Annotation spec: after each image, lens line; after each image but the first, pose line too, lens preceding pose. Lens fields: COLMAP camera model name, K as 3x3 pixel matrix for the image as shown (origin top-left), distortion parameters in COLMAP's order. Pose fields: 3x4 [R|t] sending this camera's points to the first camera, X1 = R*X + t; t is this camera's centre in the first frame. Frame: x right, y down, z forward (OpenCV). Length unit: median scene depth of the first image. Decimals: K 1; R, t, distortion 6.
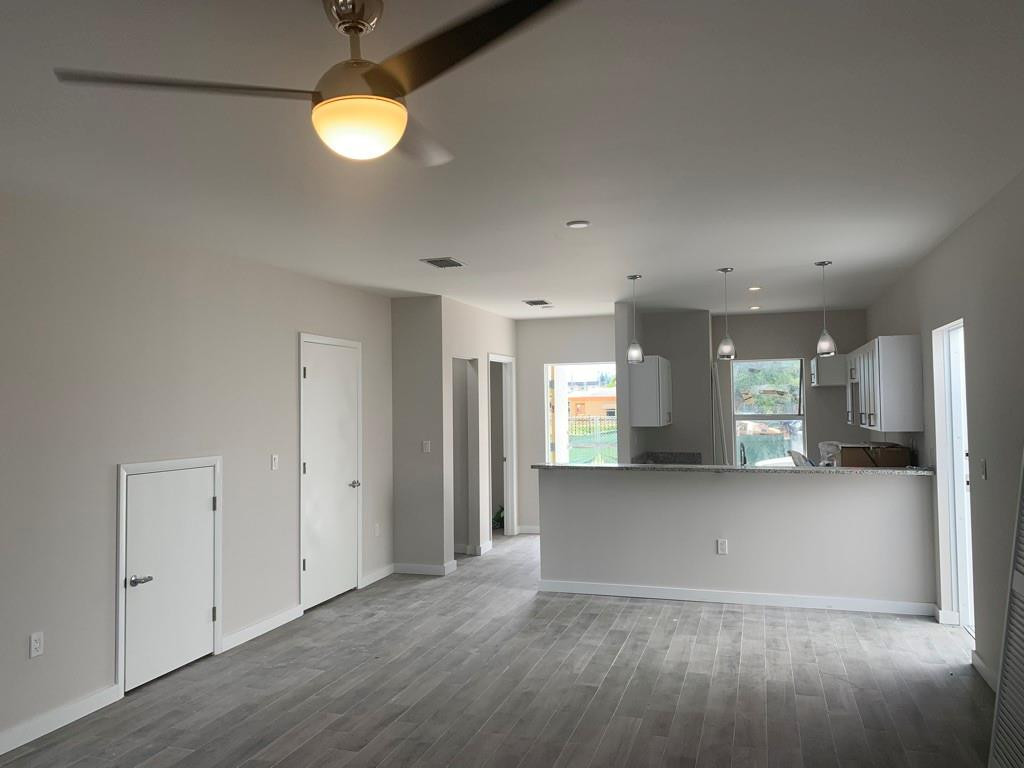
lens RADIAL K [[804.6, 0, 507.5], [0, 804.6, 379.8], [0, 0, 1]] dist [0.010286, -0.007637]
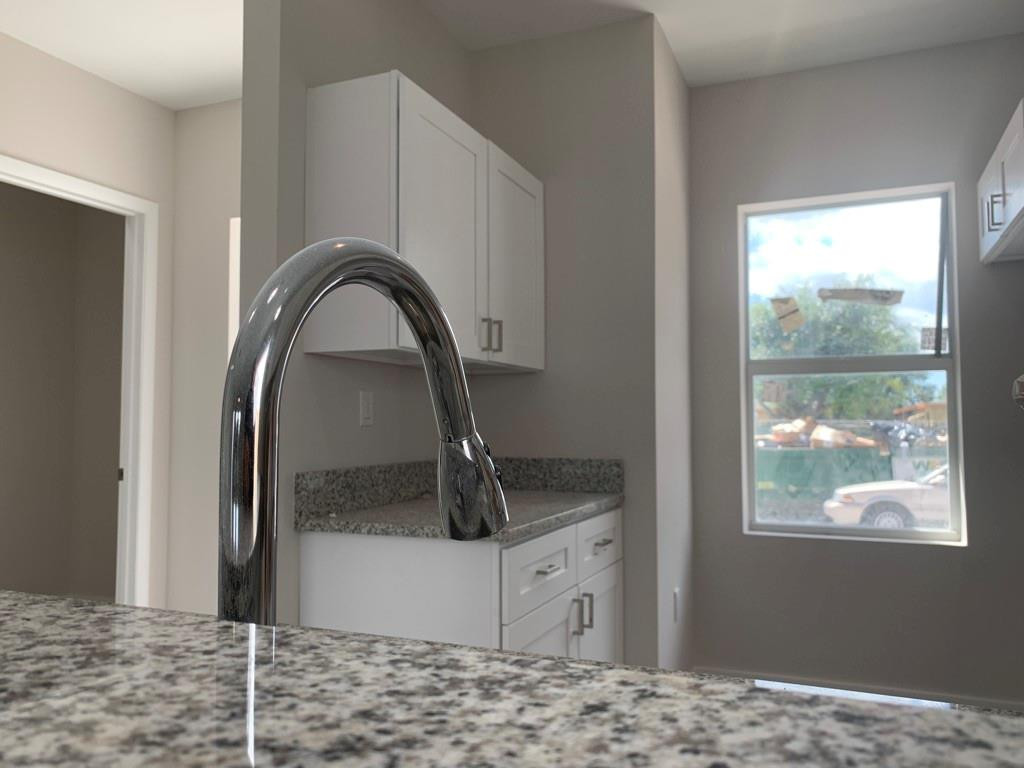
lens RADIAL K [[785.9, 0, 515.2], [0, 785.9, 384.5], [0, 0, 1]] dist [0.081310, -0.152614]
pose [[0.995247, 0.006475, -0.097172, 0.383116], [-0.008358, 0.999785, -0.018975, 0.111767], [0.097028, 0.019697, 0.995087, 1.143524]]
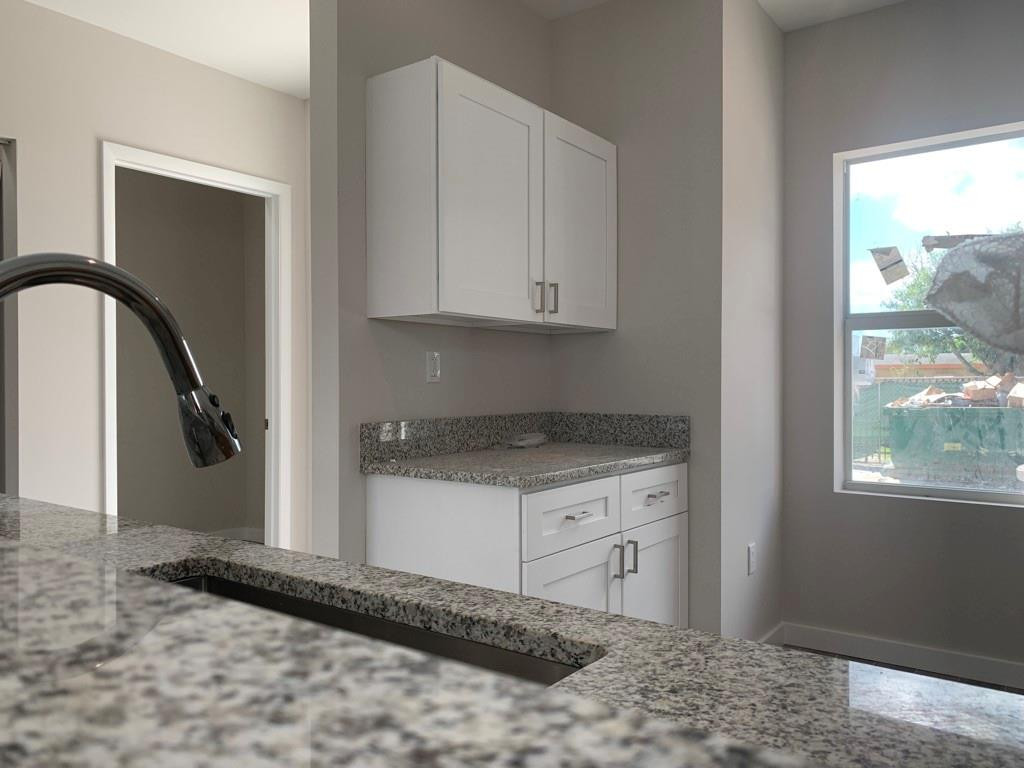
lens RADIAL K [[785.9, 0, 515.2], [0, 785.9, 384.5], [0, 0, 1]] dist [0.081310, -0.152614]
pose [[0.946872, 0.013016, -0.321347, 0.463759], [-0.001313, 0.999329, 0.036610, 0.110372], [0.321608, -0.034244, 0.946254, 1.128093]]
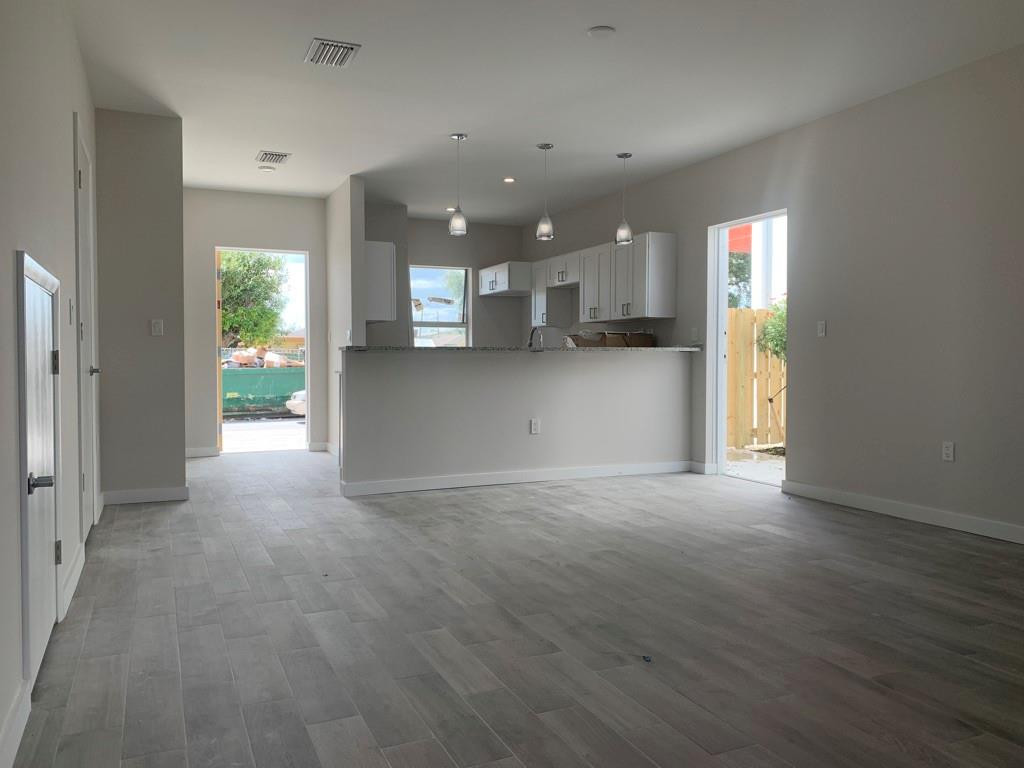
lens RADIAL K [[785.9, 0, 515.2], [0, 785.9, 384.5], [0, 0, 1]] dist [0.081310, -0.152614]
pose [[0.739382, -0.010638, 0.673202, -0.481591], [-0.029500, 0.998403, 0.048176, 0.127471], [-0.672639, -0.055480, 0.737888, 0.350592]]
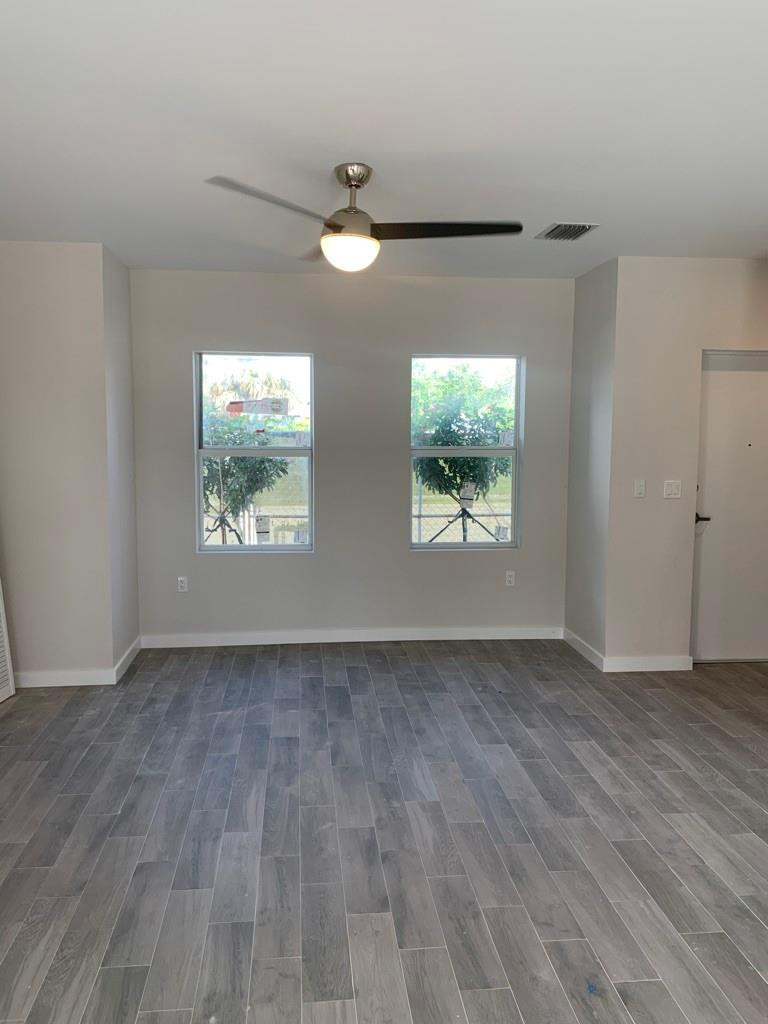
lens RADIAL K [[804.6, 0, 375.3], [0, 804.6, 514.7], [0, 0, 1]] dist [0.010286, -0.007637]
pose [[-0.921836, 0.055077, -0.383647, 0.158621], [0.021135, 0.995522, 0.092134, 0.022177], [0.387004, 0.076824, -0.918872, 0.974284]]
